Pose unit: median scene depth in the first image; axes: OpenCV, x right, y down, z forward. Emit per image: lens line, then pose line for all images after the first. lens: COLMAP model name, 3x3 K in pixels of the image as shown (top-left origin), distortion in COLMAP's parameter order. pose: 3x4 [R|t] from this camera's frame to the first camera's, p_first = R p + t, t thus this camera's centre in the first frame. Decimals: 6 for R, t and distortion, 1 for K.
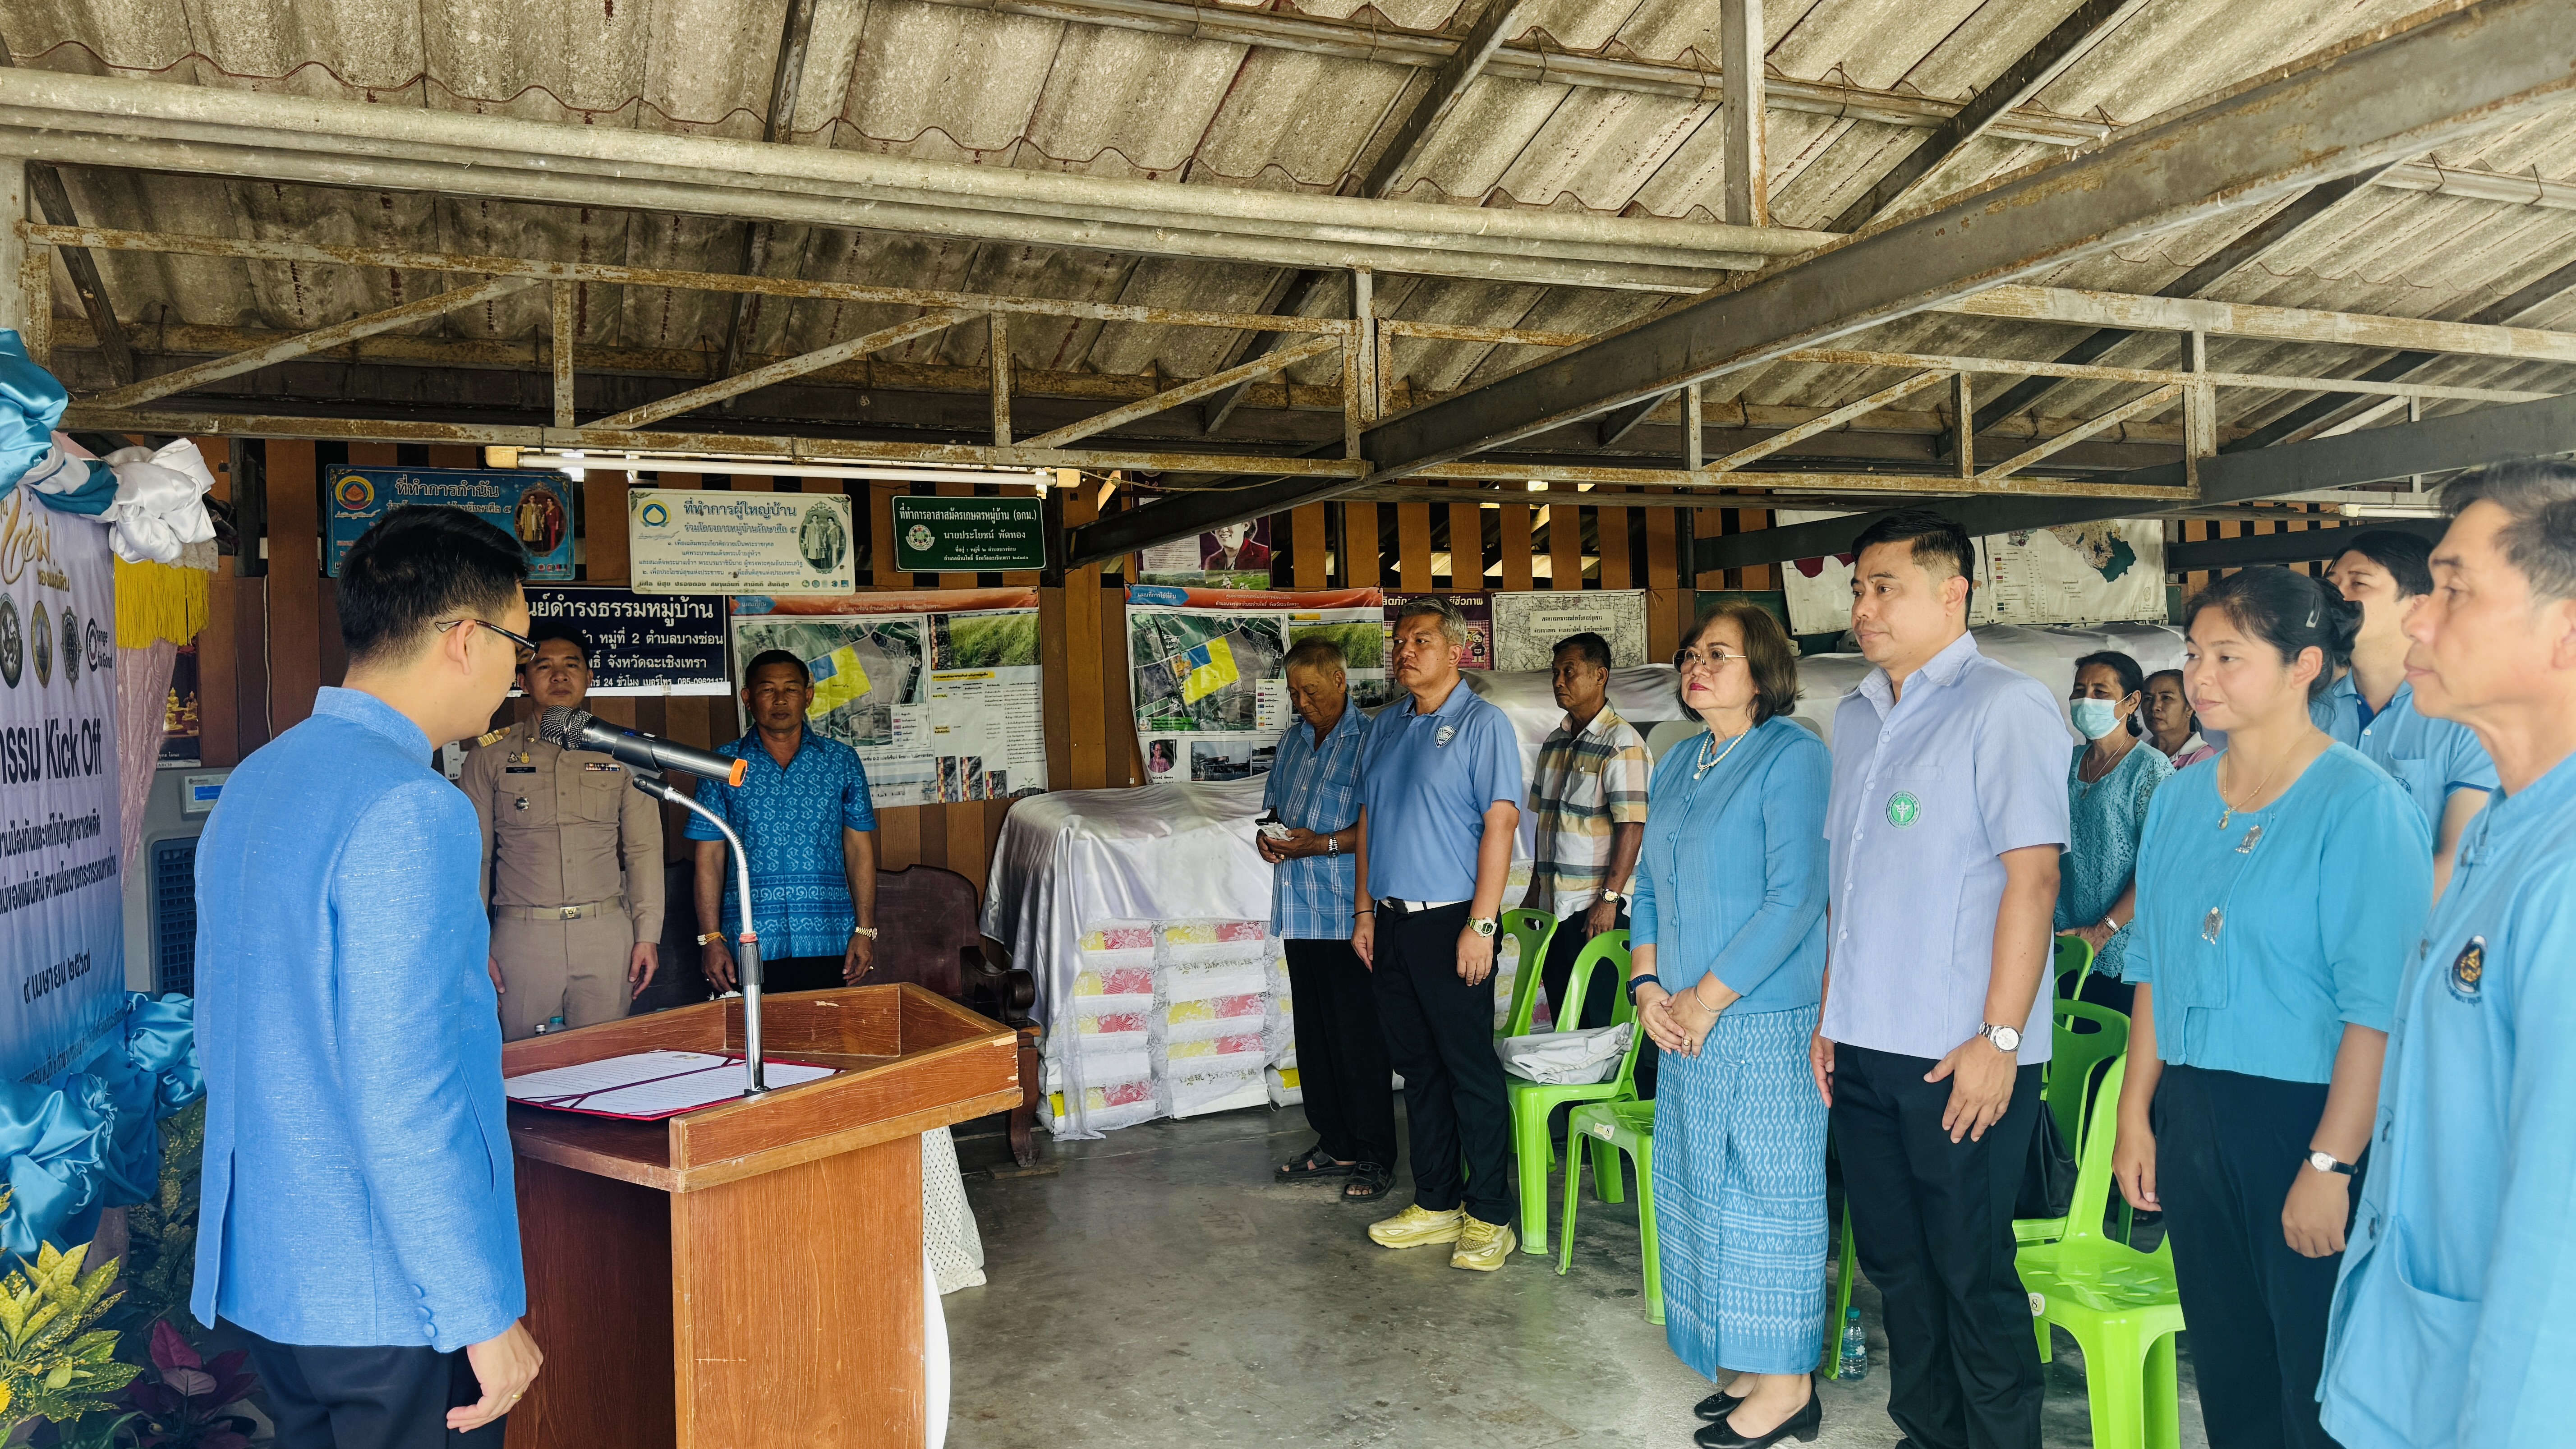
lens RADIAL K [[1816.4, 0, 1295.7], [0, 1816.4, 730.4], [0, 0, 1]] dist [0.147598, -0.228932]
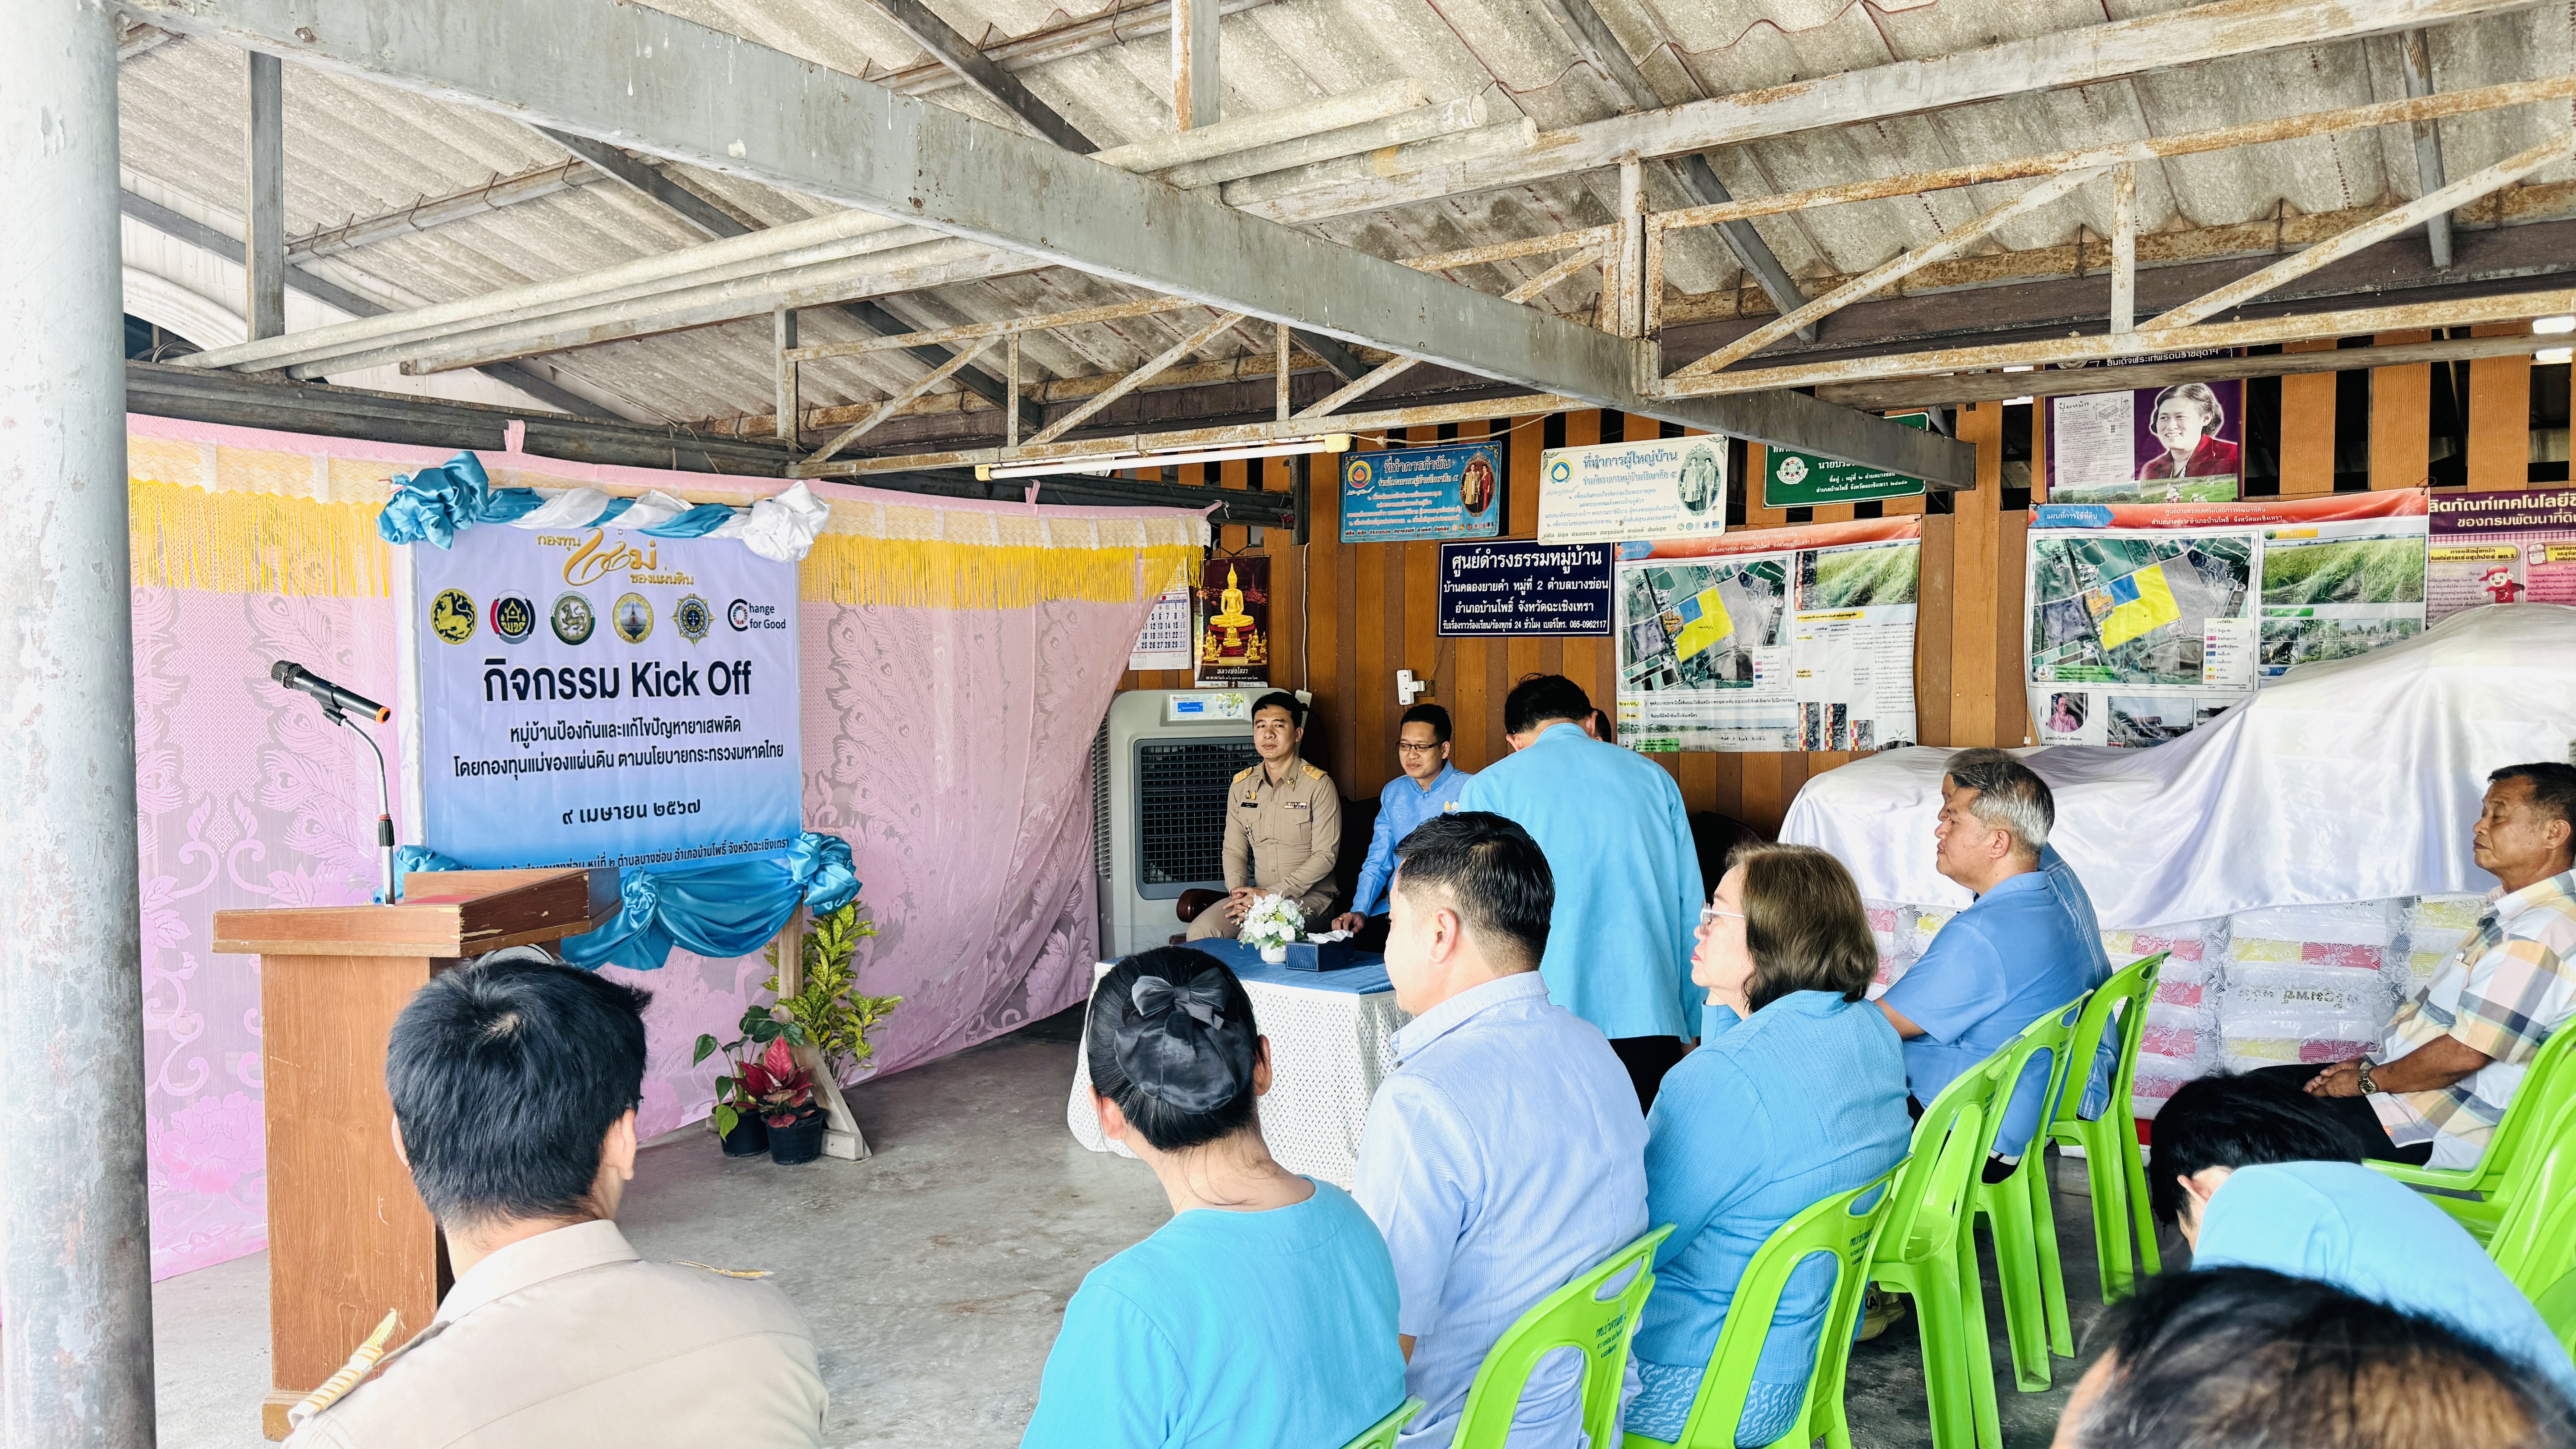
lens RADIAL K [[1818.1, 0, 1290.1], [0, 1818.1, 735.1], [0, 0, 1]] dist [0.133056, -0.202883]
pose [[0.521936, 0.058394, -0.850983, 0.489407], [-0.014248, 0.998112, 0.059752, -0.022219], [0.852866, -0.019062, 0.521783, 0.280943]]
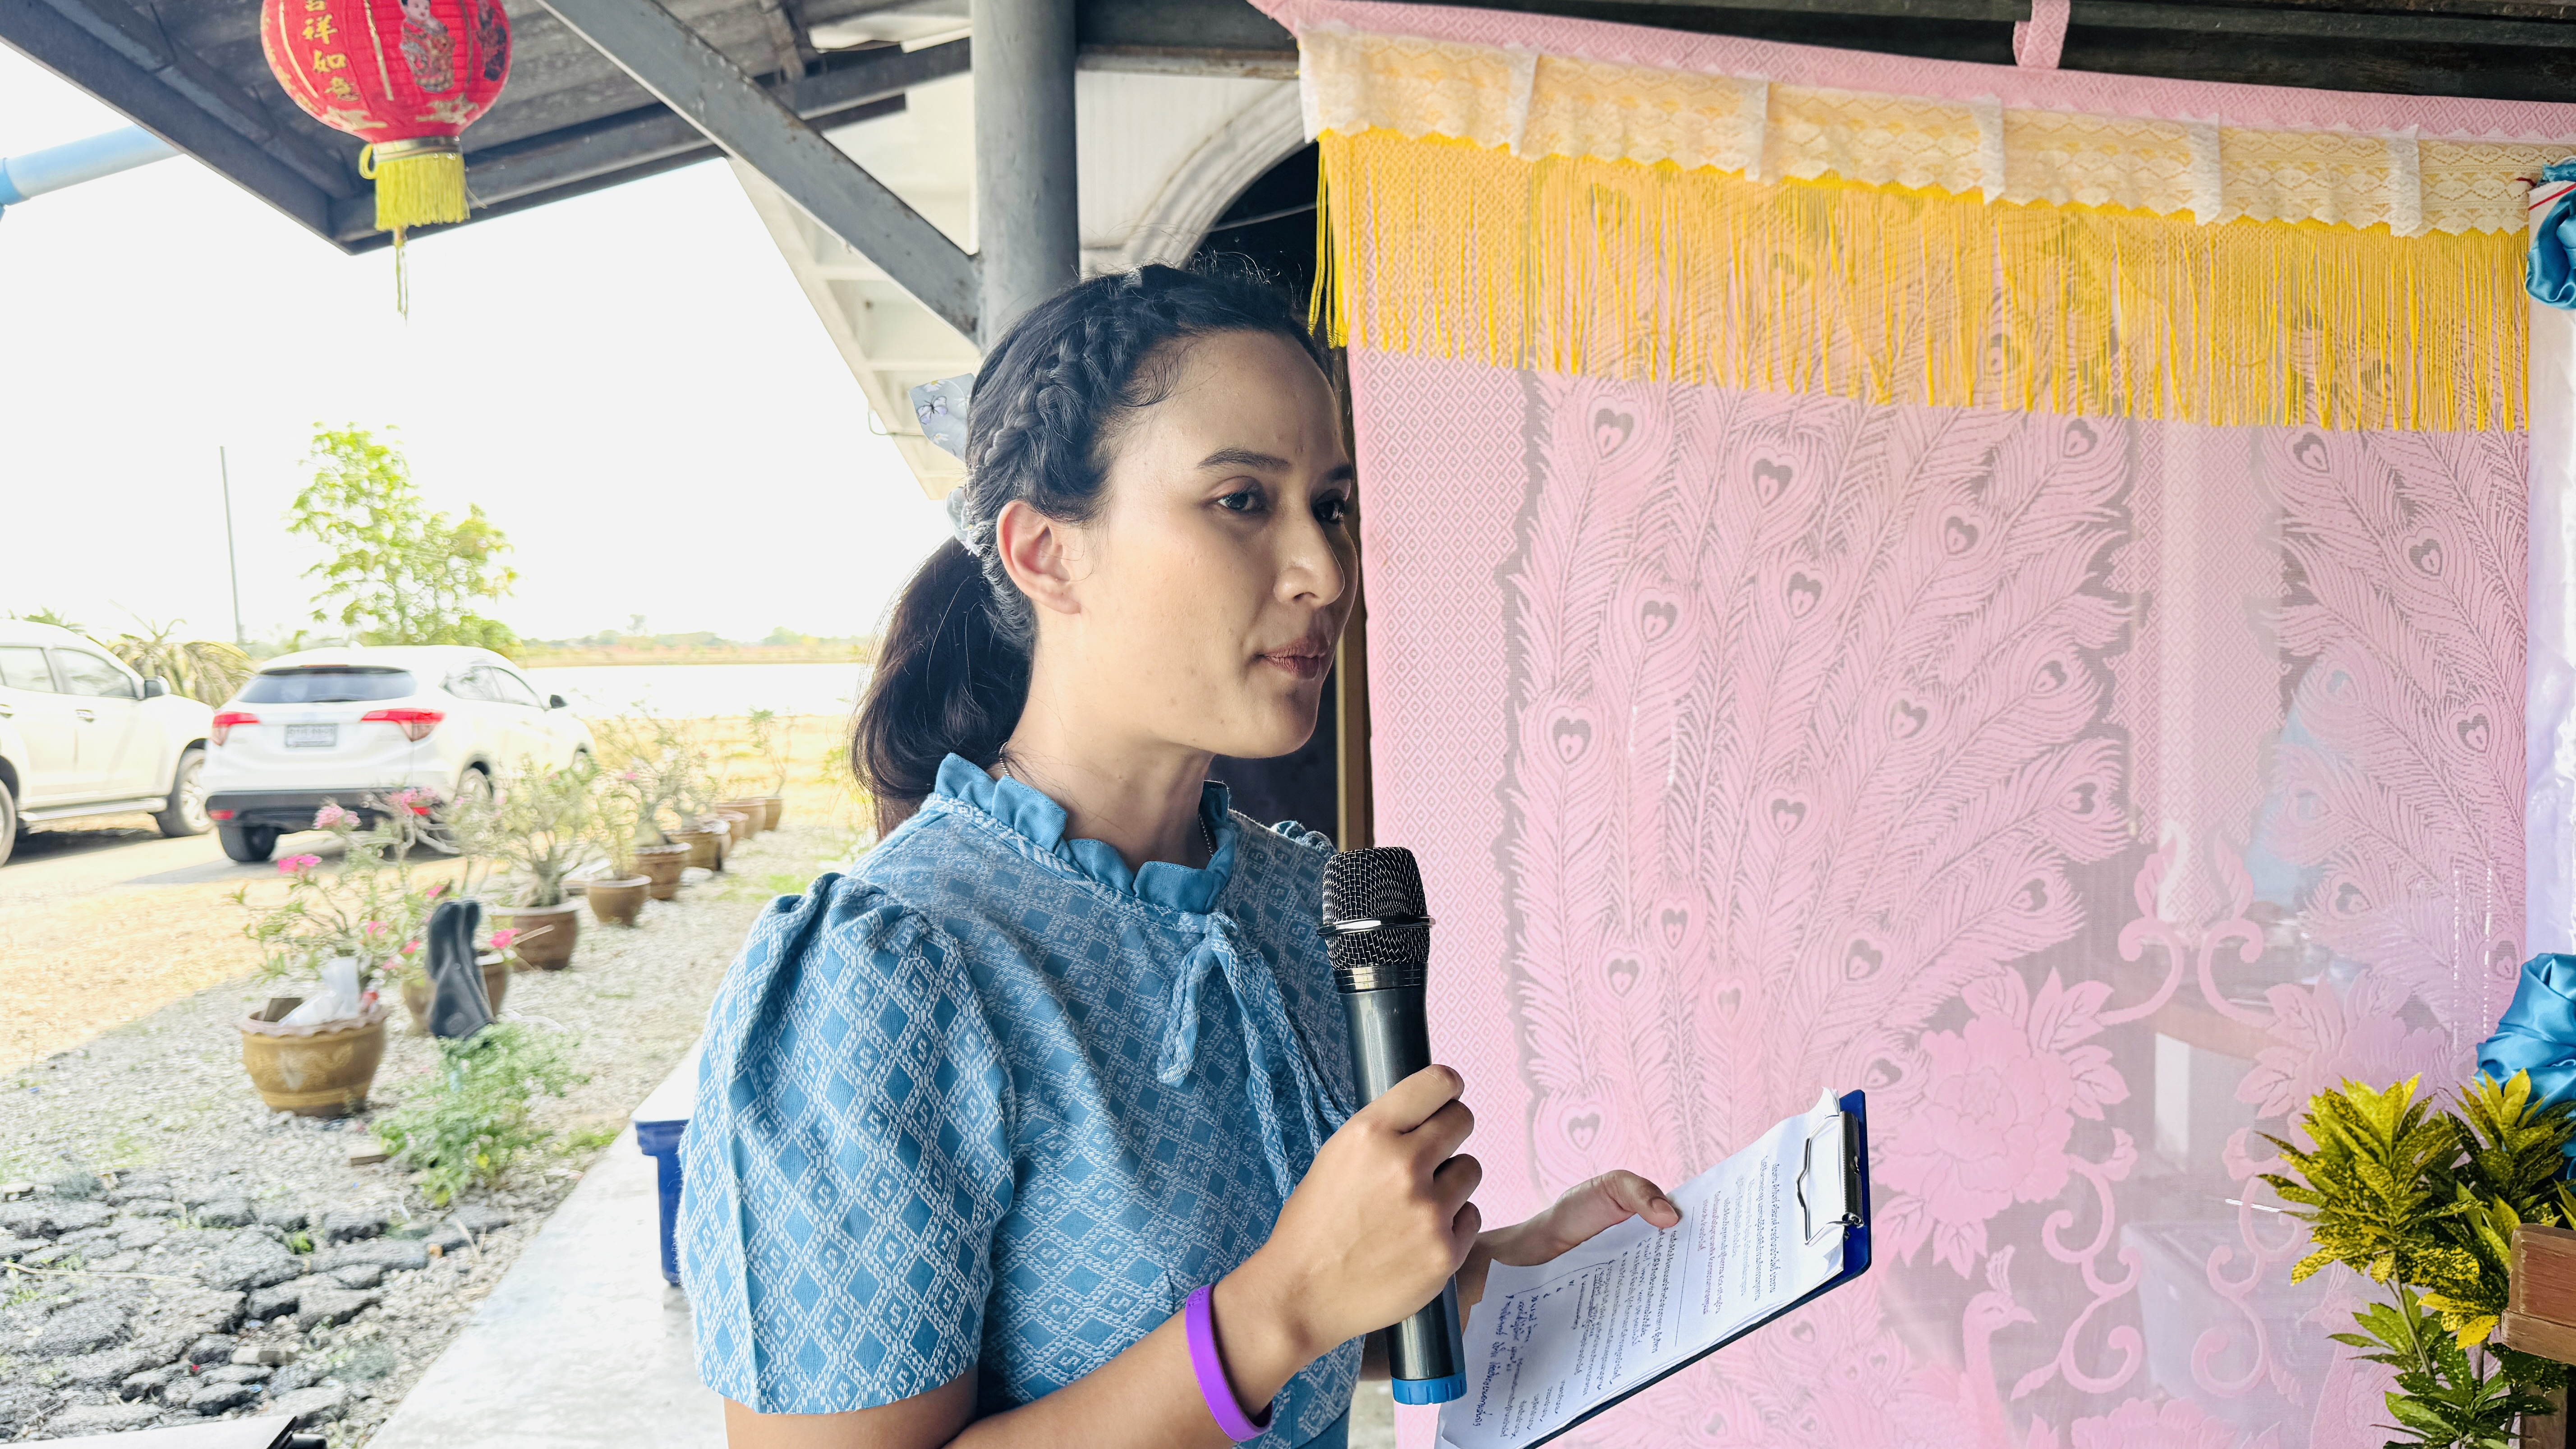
lens RADIAL K [[1784.3, 0, 1283.1], [0, 1784.3, 725.0], [0, 0, 1]] dist [0.043604, -0.084230]
pose [[-0.243787, 0.072471, -0.967117, 0.085820], [0.013308, 0.997360, 0.071383, -0.000546], [0.969737, 0.004532, -0.244108, 0.220317]]
